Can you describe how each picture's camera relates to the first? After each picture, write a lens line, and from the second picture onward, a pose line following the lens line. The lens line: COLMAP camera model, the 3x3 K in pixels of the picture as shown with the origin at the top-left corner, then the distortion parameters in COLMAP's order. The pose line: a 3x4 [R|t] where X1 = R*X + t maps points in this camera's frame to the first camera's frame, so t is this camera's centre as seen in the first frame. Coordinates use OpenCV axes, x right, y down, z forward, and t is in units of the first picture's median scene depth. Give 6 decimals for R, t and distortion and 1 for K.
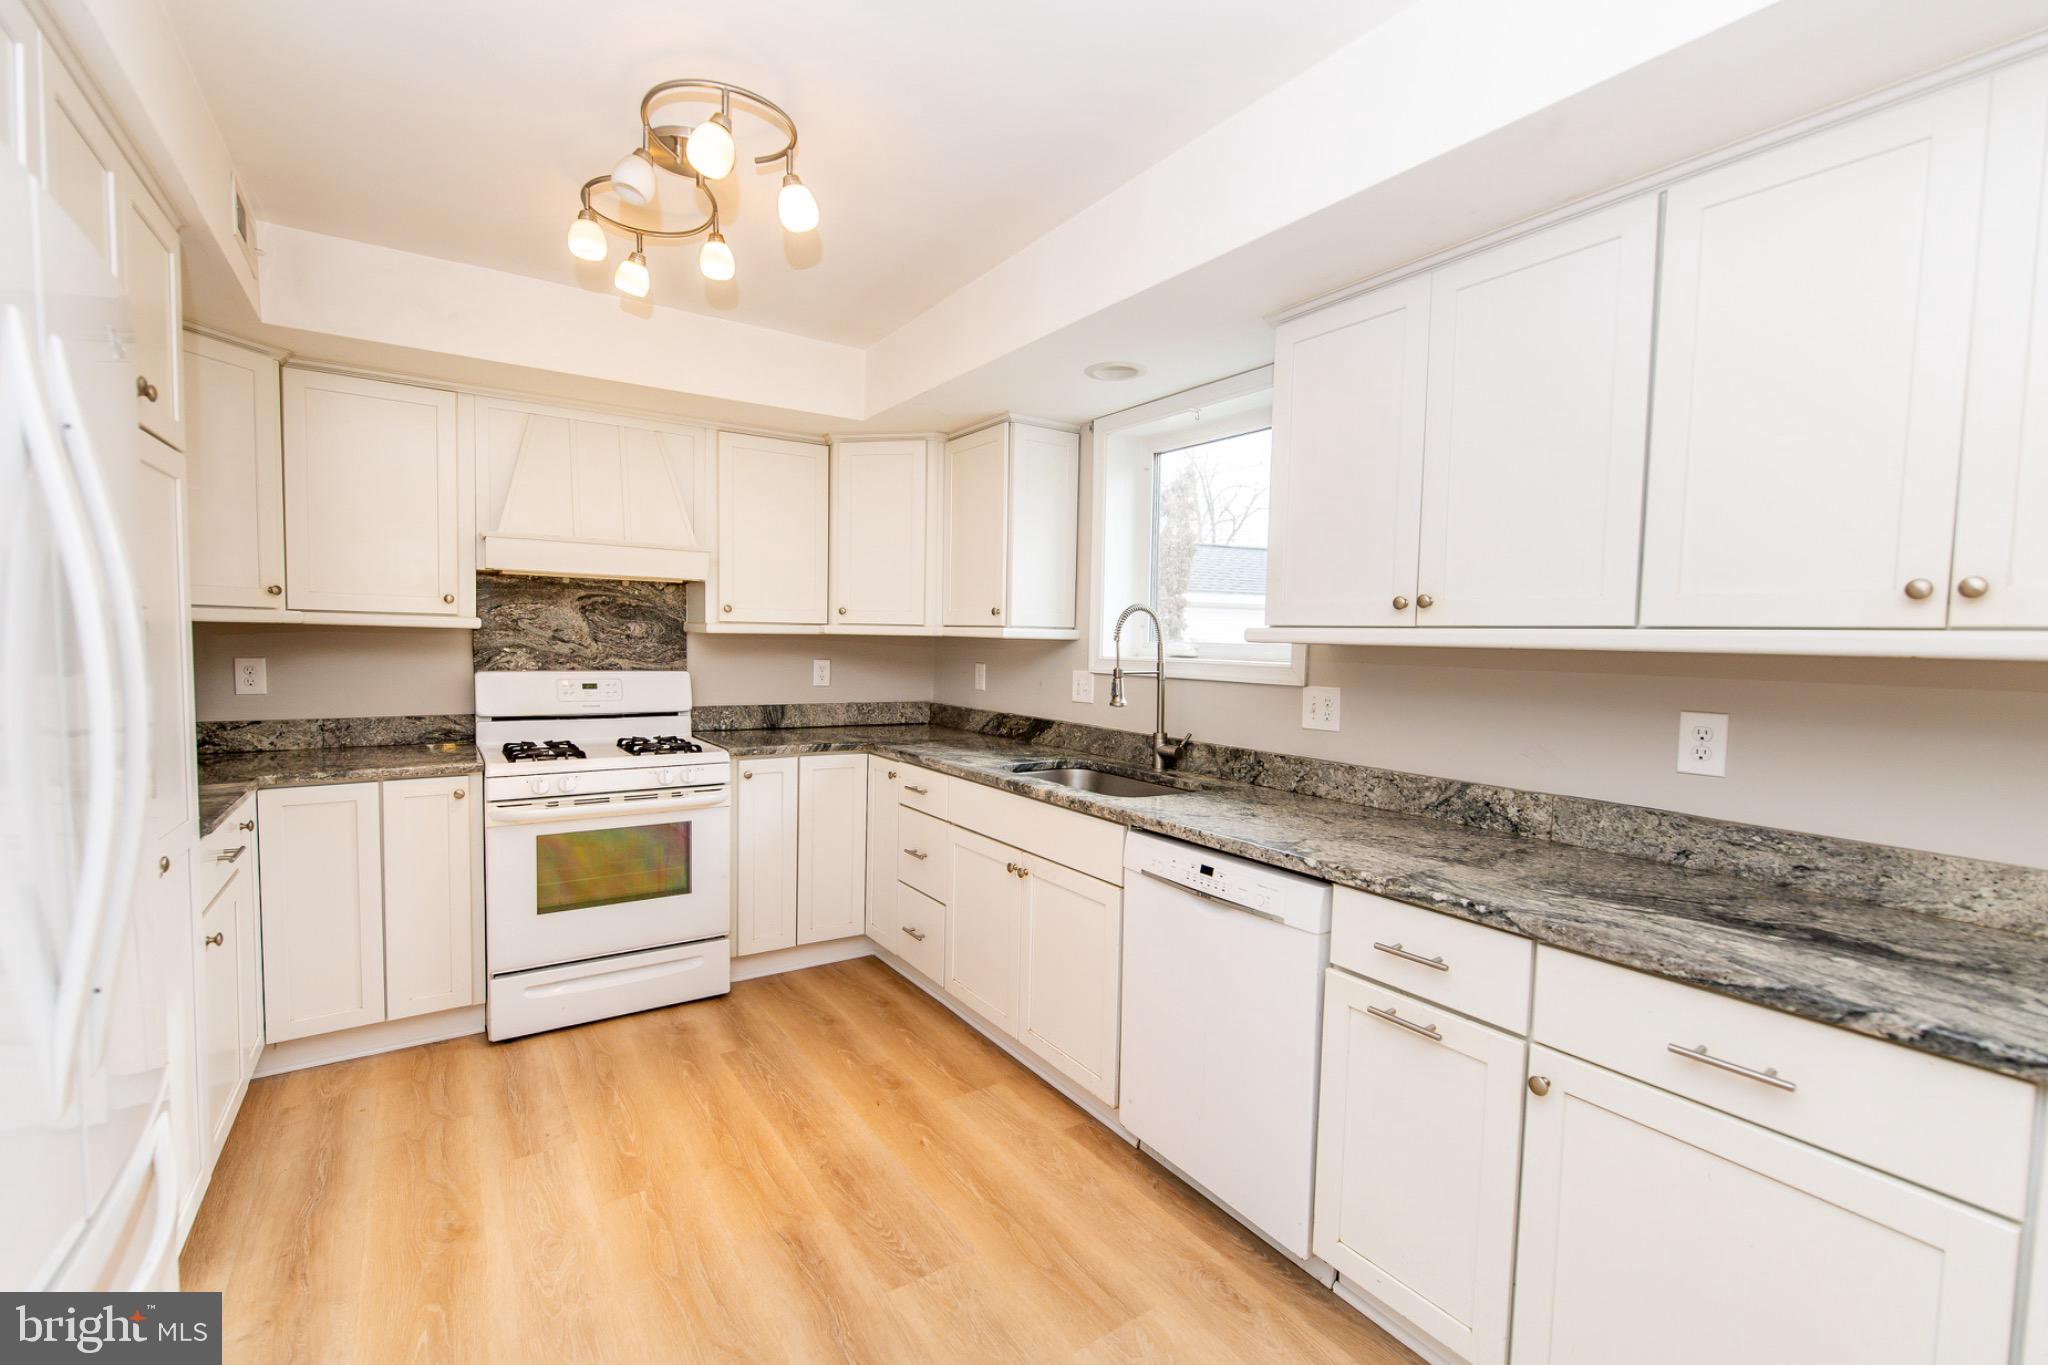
lens RADIAL K [[875.2, 0, 1021.7], [0, 875.2, 687.7], [0, 0, 1]] dist [0.000642, -0.000797]
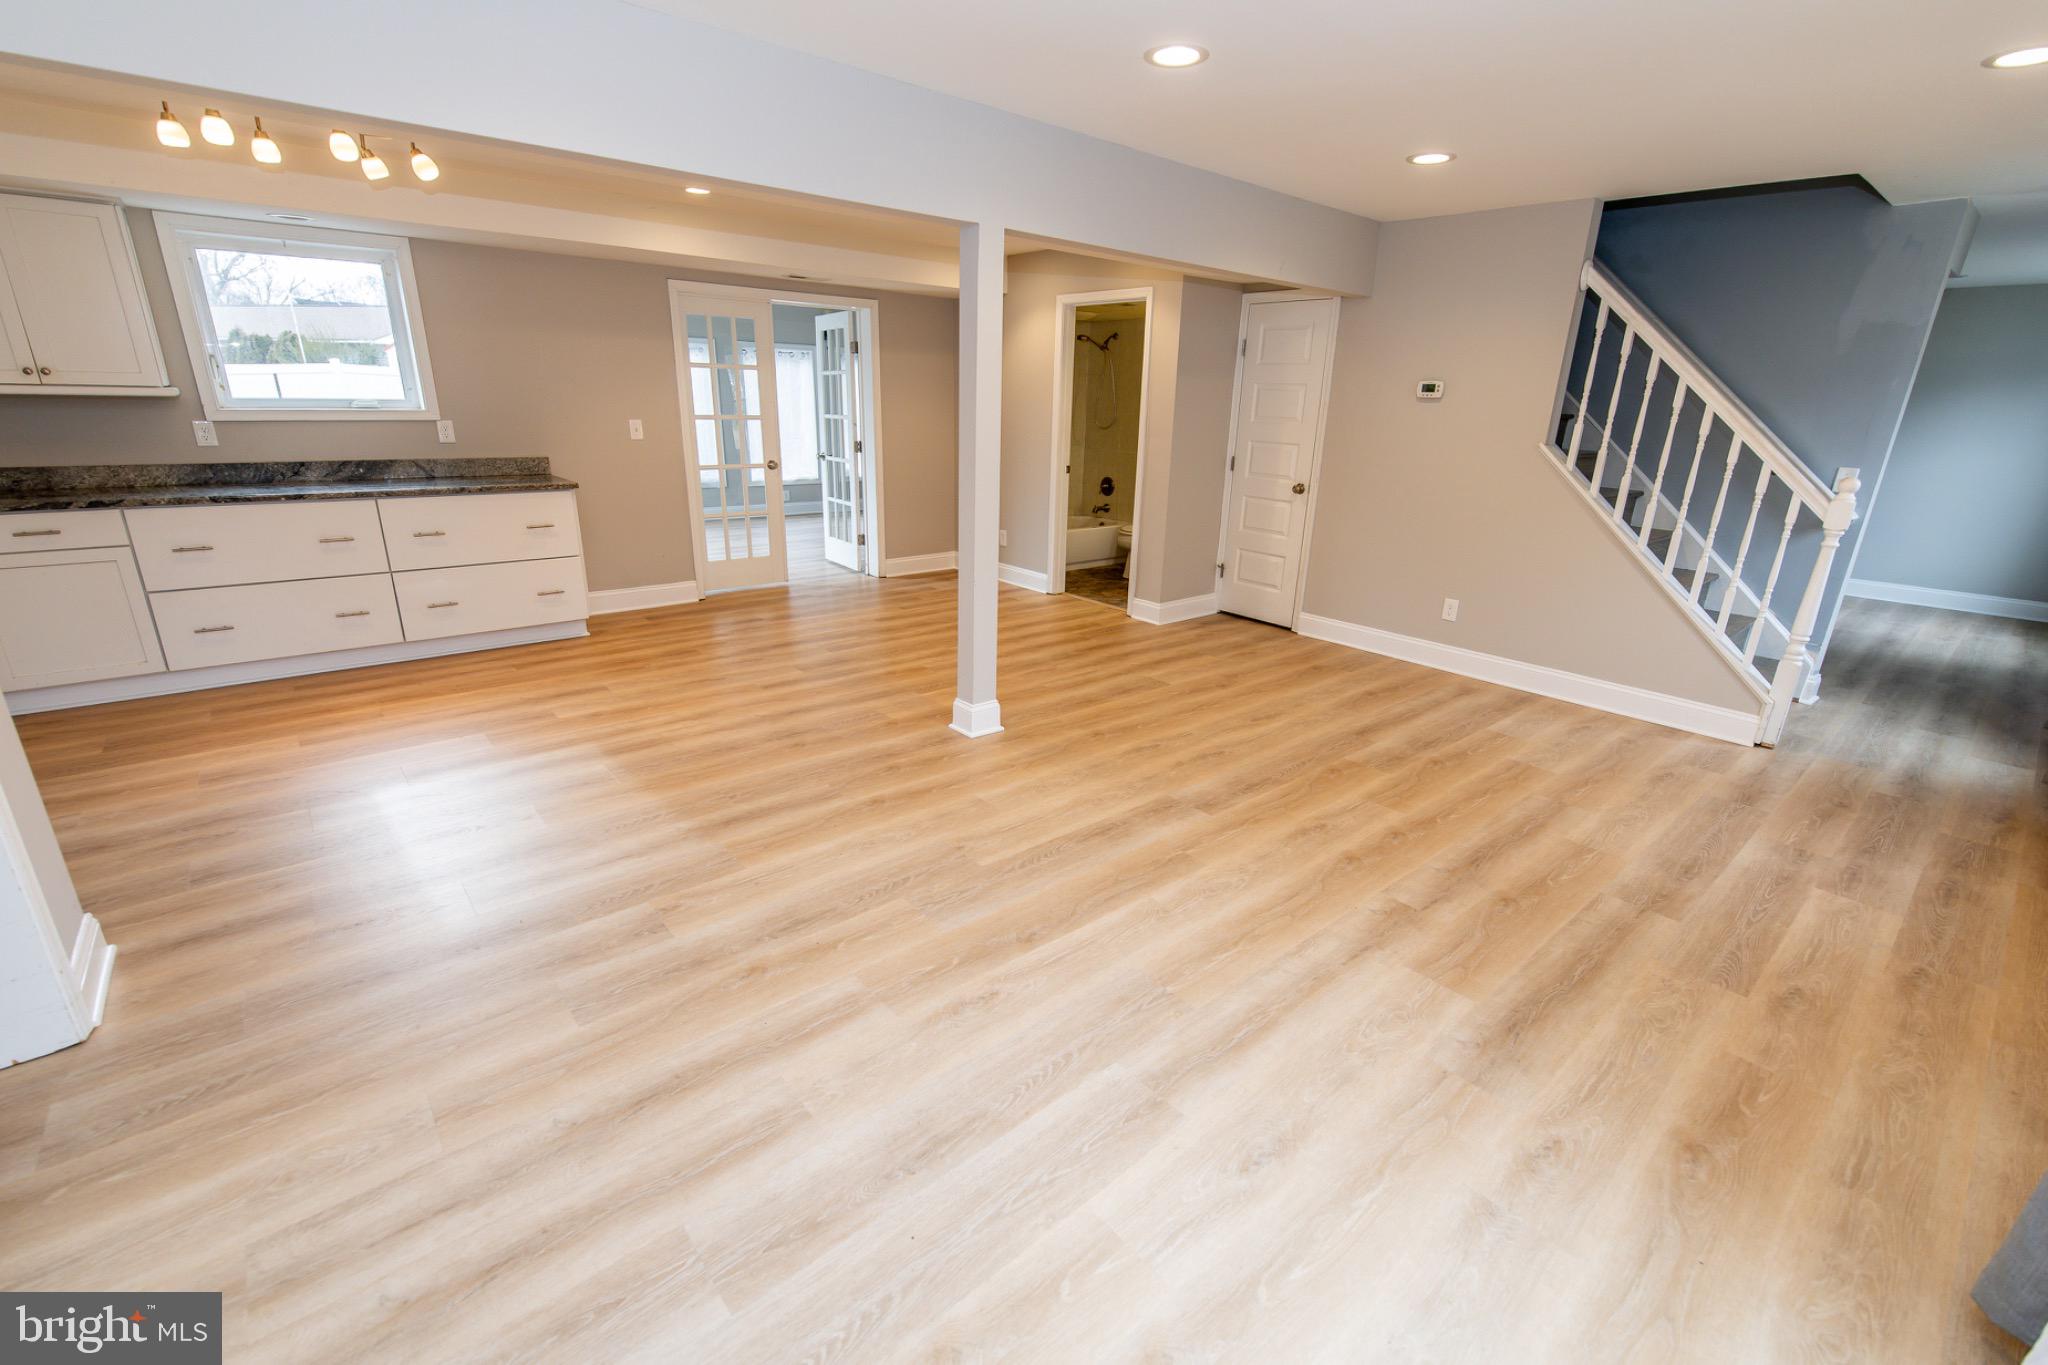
lens RADIAL K [[875.2, 0, 1026.8], [0, 875.2, 689.9], [0, 0, 1]] dist [0.000642, -0.000797]
pose [[-0.114474, -0.340439, 0.933272, -1.078104], [0.027896, 0.937976, 0.345576, -0.009834], [-0.993034, 0.065594, -0.097877, -0.865658]]
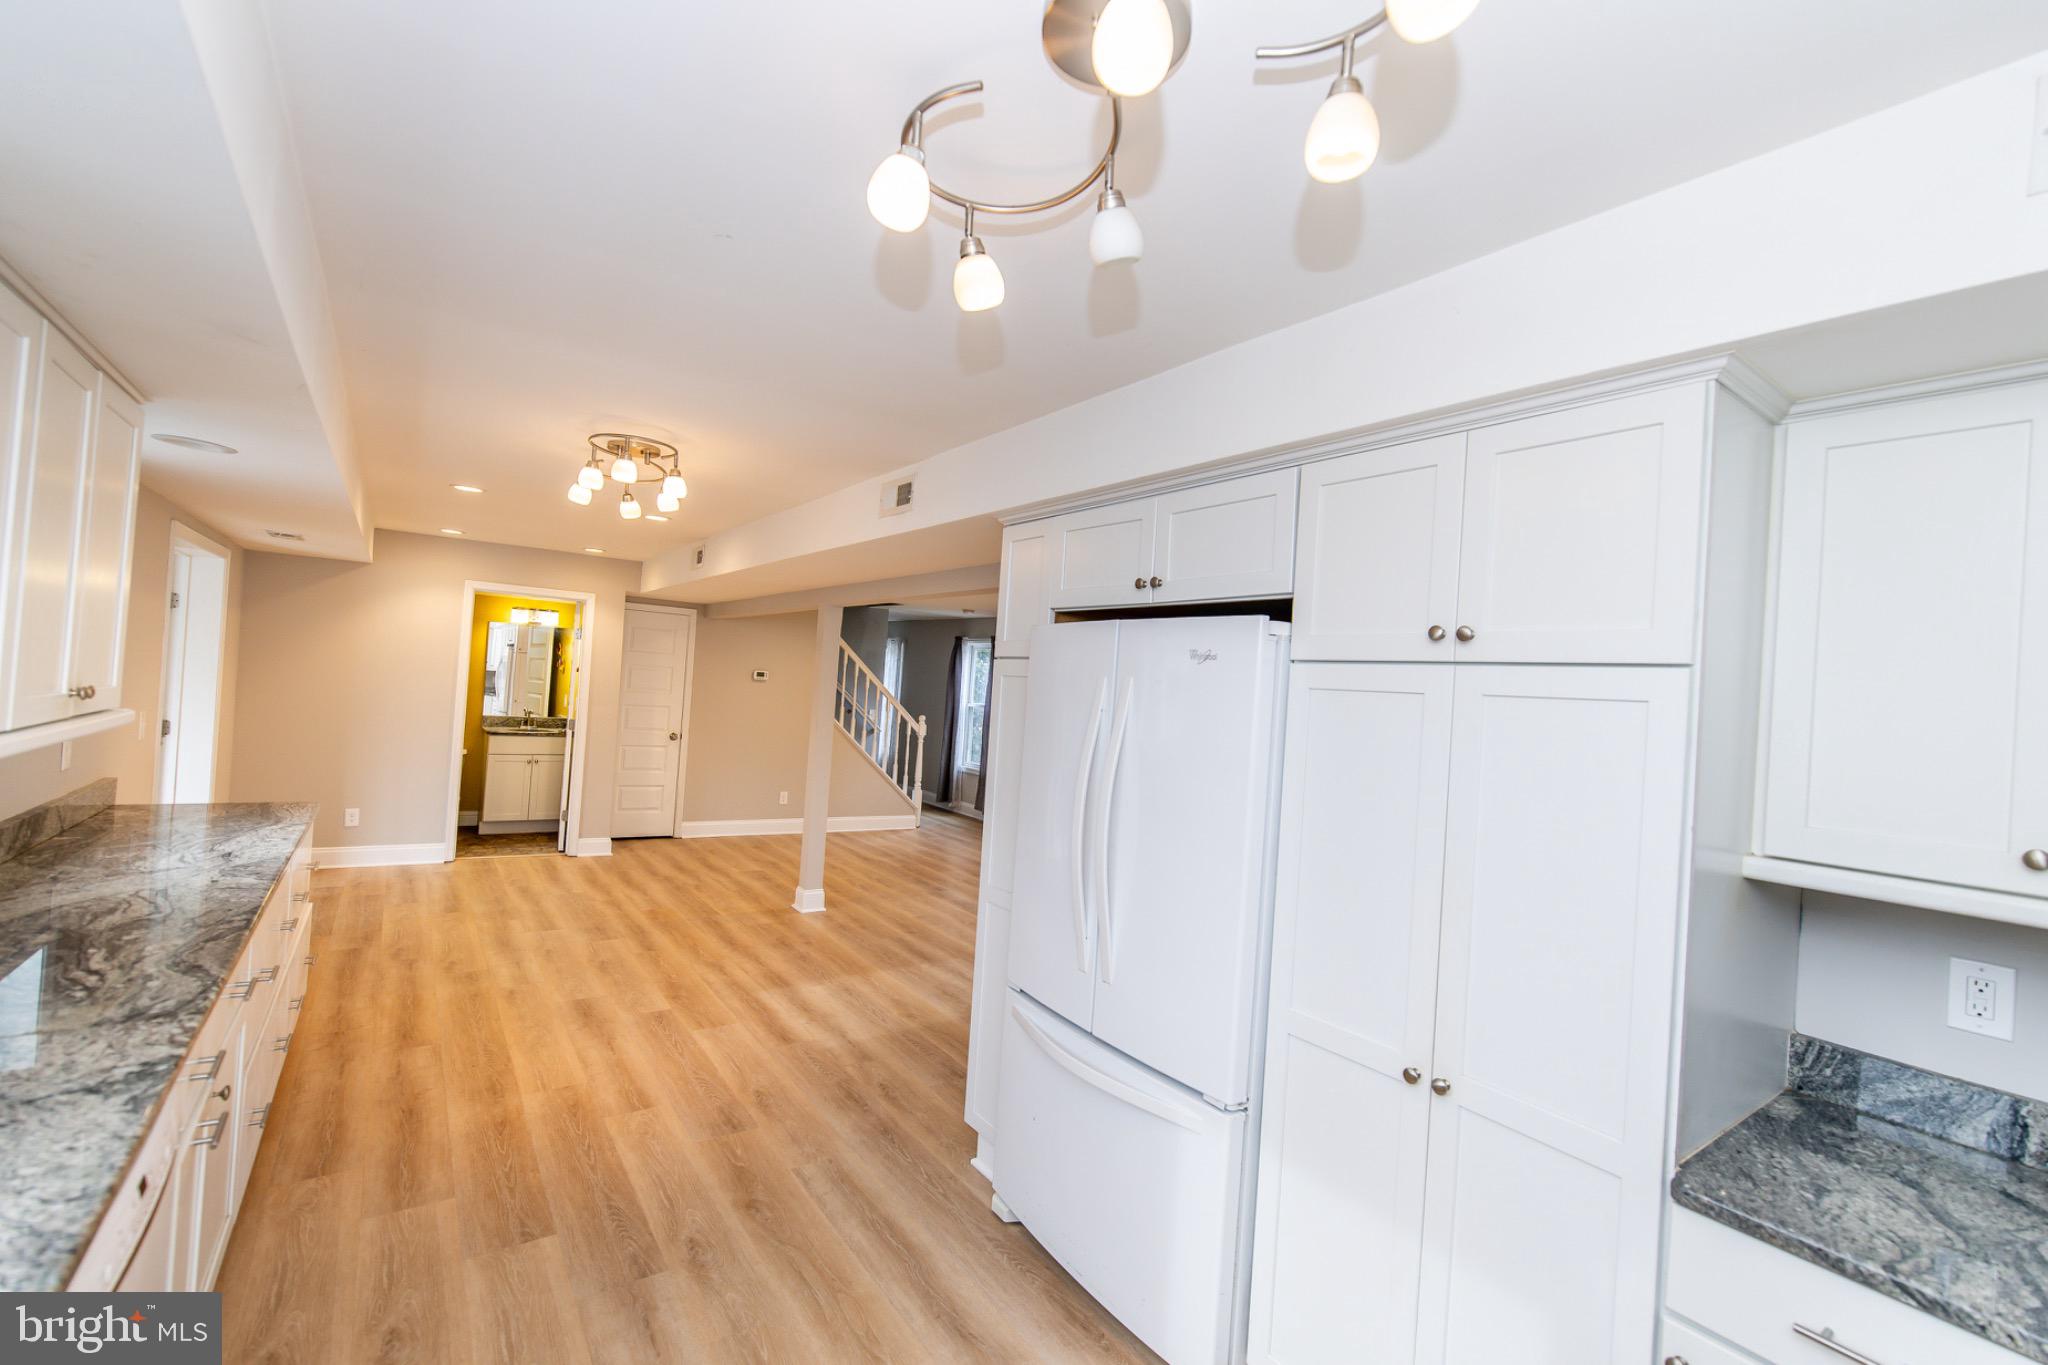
lens RADIAL K [[875.2, 0, 1033.7], [0, 875.2, 680.1], [0, 0, 1]] dist [0.000642, -0.000797]
pose [[-0.995676, -0.087993, -0.029770, -0.235588], [-0.089327, 0.994898, 0.046895, -0.148386], [0.025492, 0.049352, -0.998456, 1.065923]]
